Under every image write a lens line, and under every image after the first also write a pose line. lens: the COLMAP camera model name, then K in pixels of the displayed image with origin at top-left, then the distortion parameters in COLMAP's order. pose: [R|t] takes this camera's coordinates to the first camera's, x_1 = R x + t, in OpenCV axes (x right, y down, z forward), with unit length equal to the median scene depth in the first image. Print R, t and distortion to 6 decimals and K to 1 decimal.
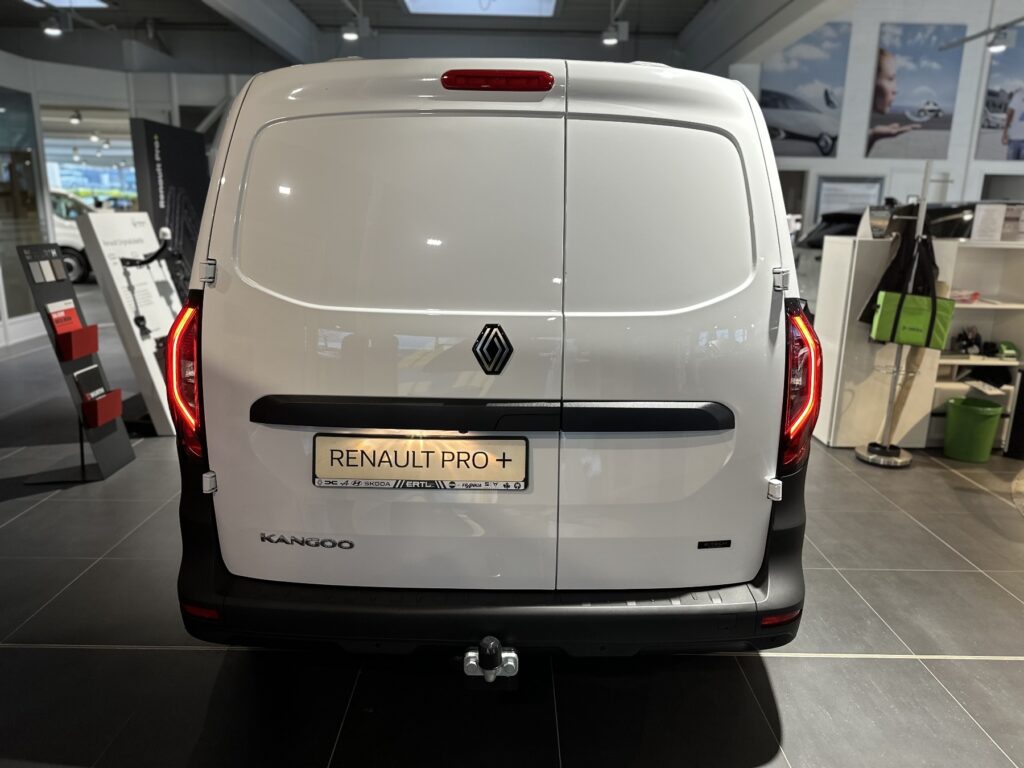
lens RADIAL K [[724.9, 0, 512.0], [0, 724.9, 384.0], [0, 0, 1]] dist [0.094078, -0.095929]
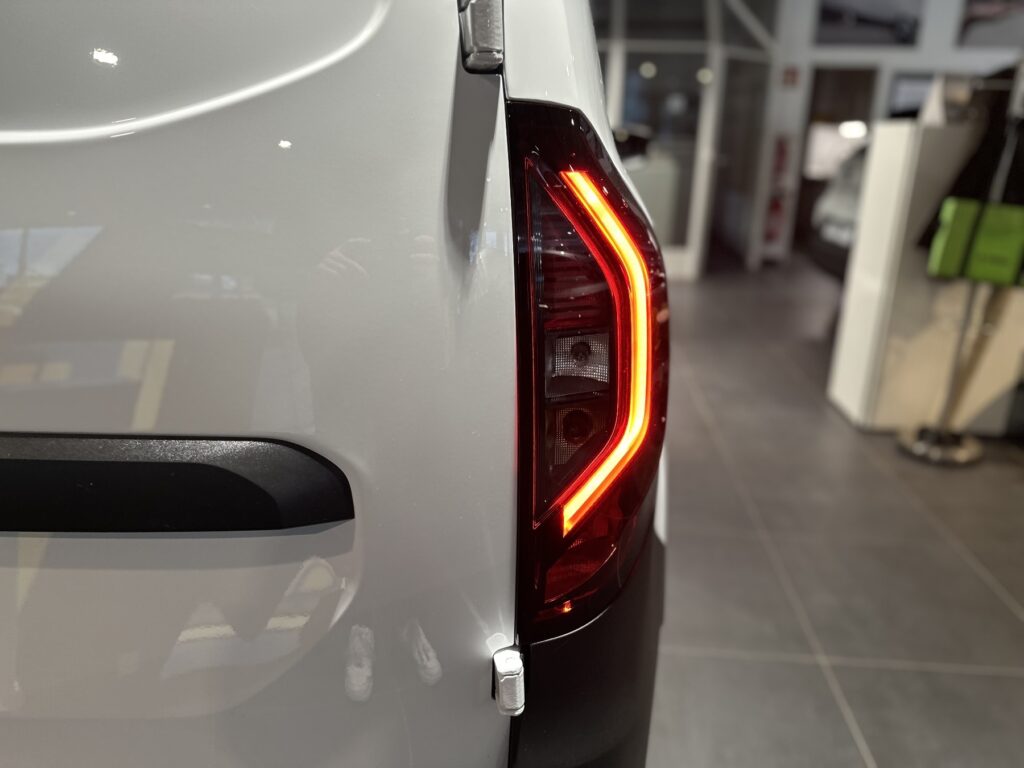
lens RADIAL K [[724.9, 0, 512.0], [0, 724.9, 384.0], [0, 0, 1]] dist [0.094078, -0.095929]
pose [[0.996055, 0.026046, -0.084832, 0.388642], [-0.019016, 0.996398, 0.082645, -0.025634], [0.086679, -0.080706, 0.992962, 0.671292]]
